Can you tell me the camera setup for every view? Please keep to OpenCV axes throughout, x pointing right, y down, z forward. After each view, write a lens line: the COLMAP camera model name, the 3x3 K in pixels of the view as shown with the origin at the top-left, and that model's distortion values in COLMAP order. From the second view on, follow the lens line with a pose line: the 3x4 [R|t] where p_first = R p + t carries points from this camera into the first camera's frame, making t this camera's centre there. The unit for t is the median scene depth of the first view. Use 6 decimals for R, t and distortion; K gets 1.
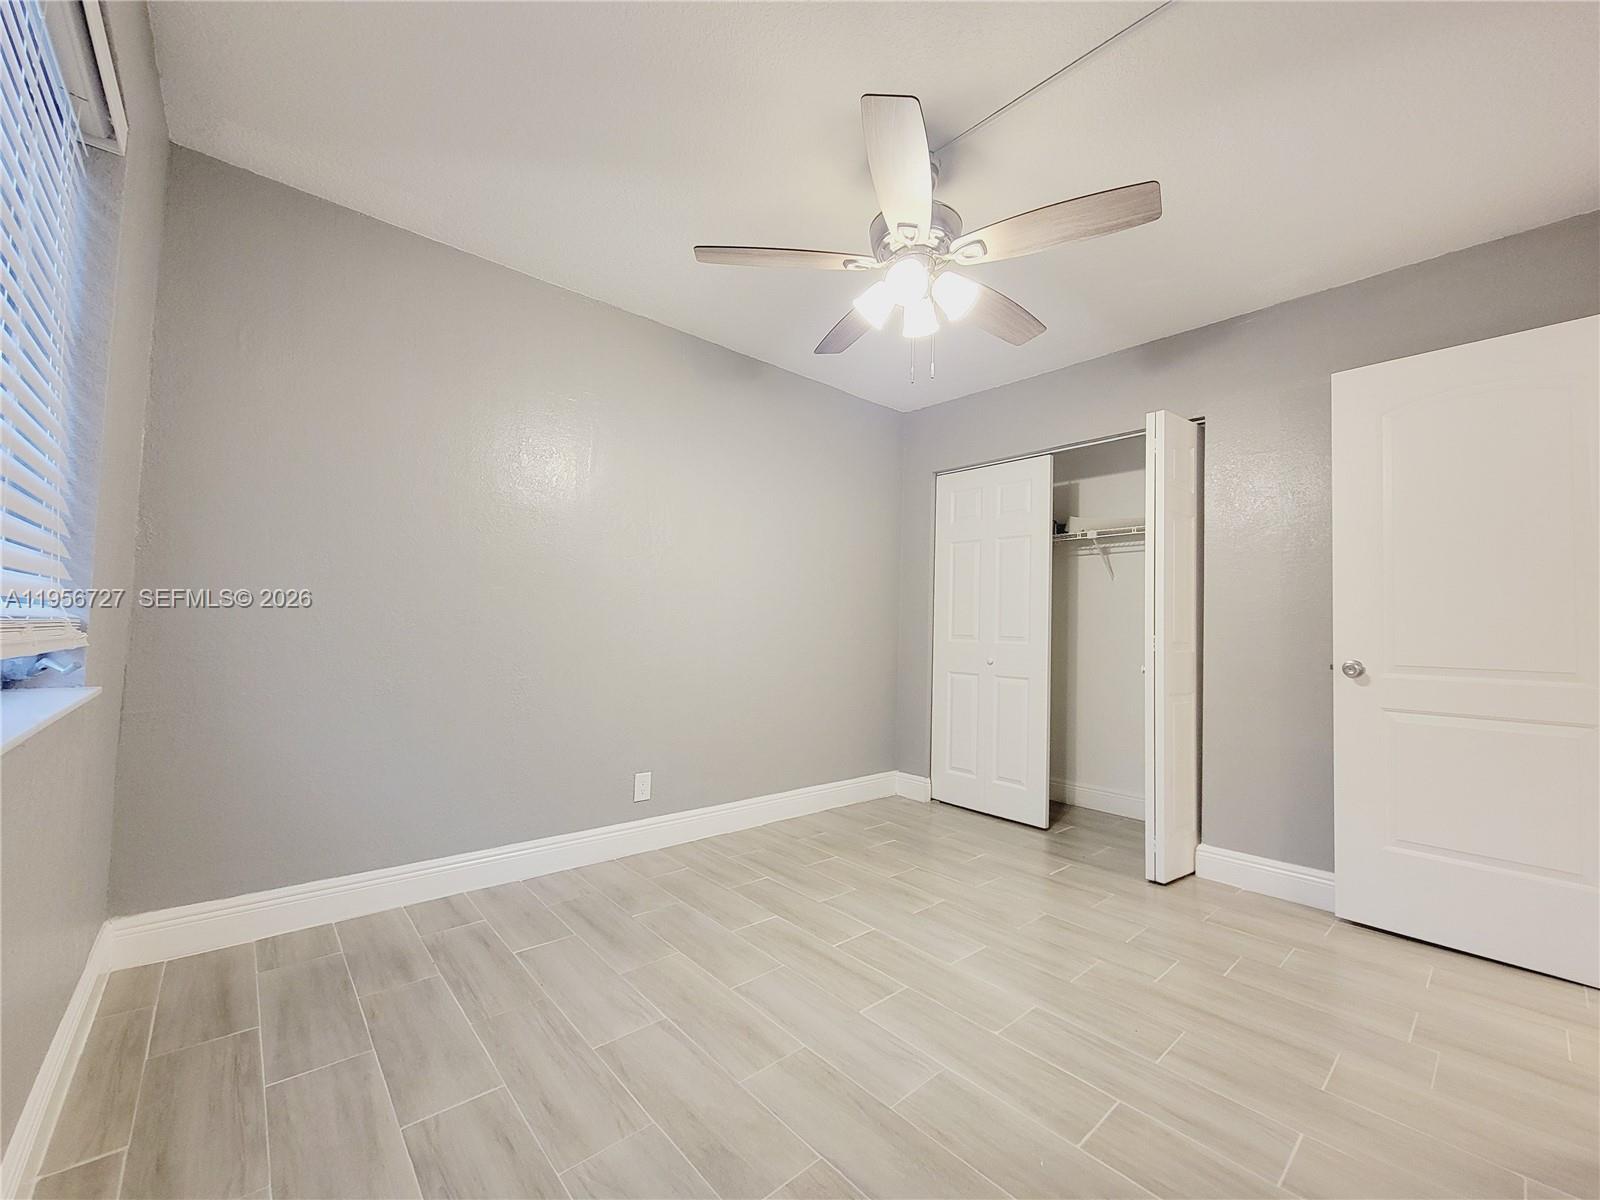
lens RADIAL K [[645.2, 0, 804.7], [0, 645.2, 603.9], [0, 0, 1]] dist [0.000789, 0.000036]
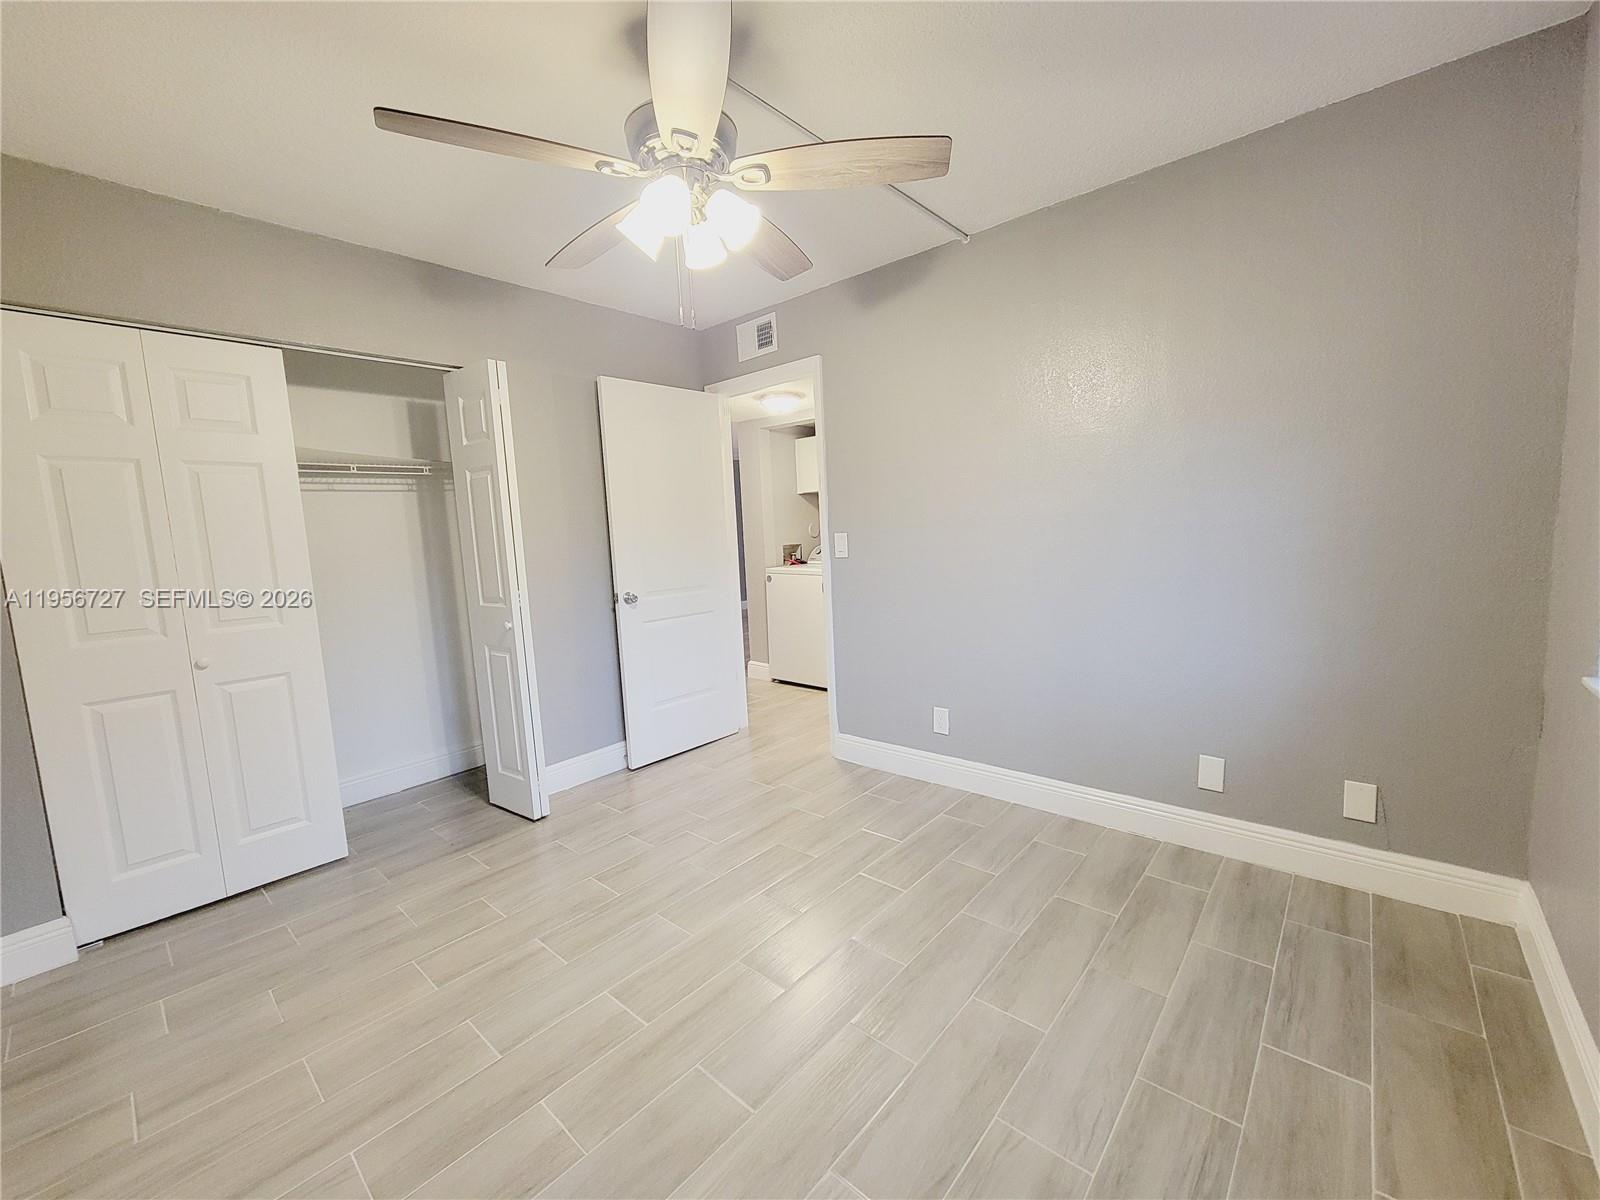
lens RADIAL K [[661.7, 0, 800.0], [0, 661.7, 600.0], [0, 0, 1]] dist [0.001731, 0.000269]
pose [[-0.127570, -0.128799, 0.983431, -0.635842], [0.001955, 0.991498, 0.130110, -0.084241], [-0.991828, 0.018521, -0.126234, 0.807223]]
